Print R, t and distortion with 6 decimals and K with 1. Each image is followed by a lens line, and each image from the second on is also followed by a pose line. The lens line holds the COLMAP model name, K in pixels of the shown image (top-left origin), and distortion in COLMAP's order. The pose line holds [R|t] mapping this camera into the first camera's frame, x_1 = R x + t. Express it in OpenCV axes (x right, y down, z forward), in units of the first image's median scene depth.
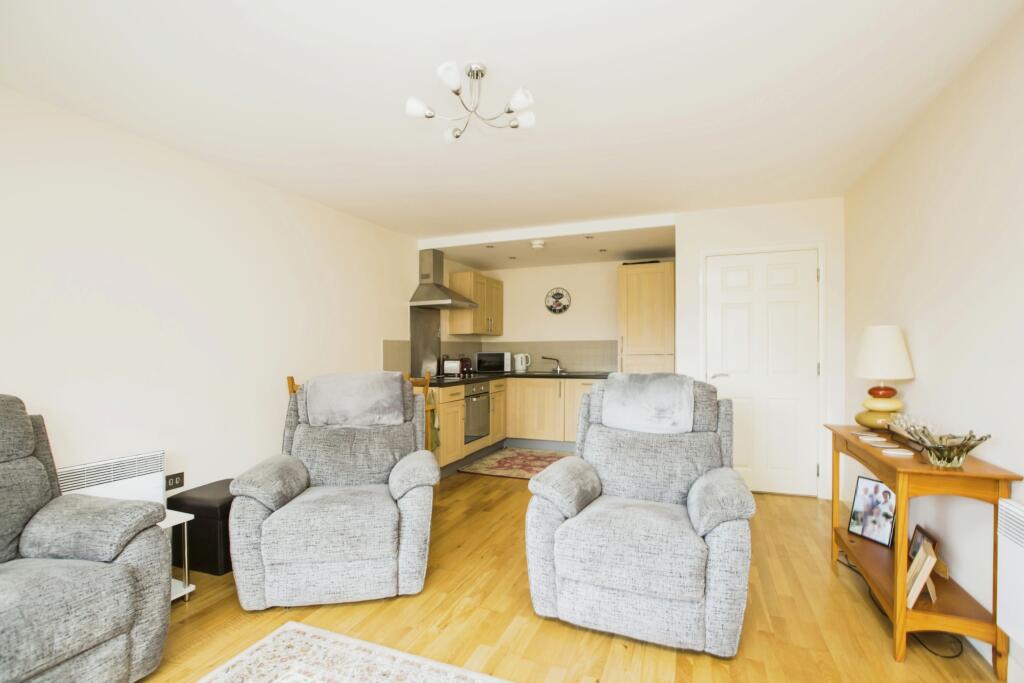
lens RADIAL K [[481.8, 0, 509.8], [0, 481.8, 346.8], [0, 0, 1]] dist [-0.015912, 0.008050]
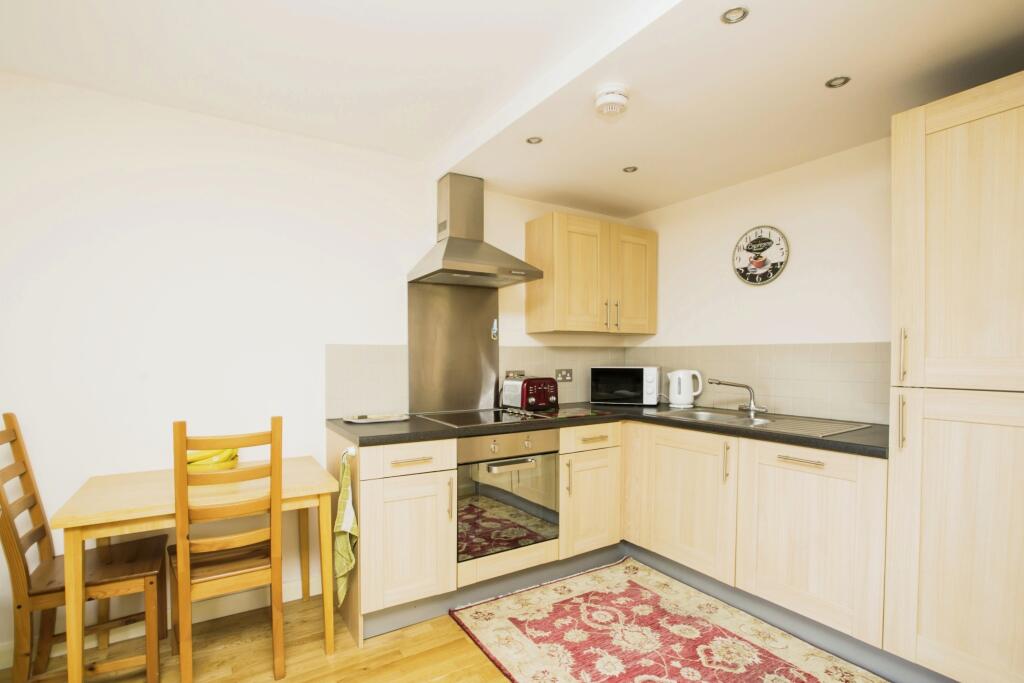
lens RADIAL K [[481.8, 0, 541.3], [0, 481.8, 361.3], [0, 0, 1]] dist [-0.015912, 0.008050]
pose [[0.828519, 0.015188, -0.559755, 0.185057], [-0.003028, 0.999739, 0.022644, -0.006044], [0.559953, -0.017065, 0.828349, 0.516284]]
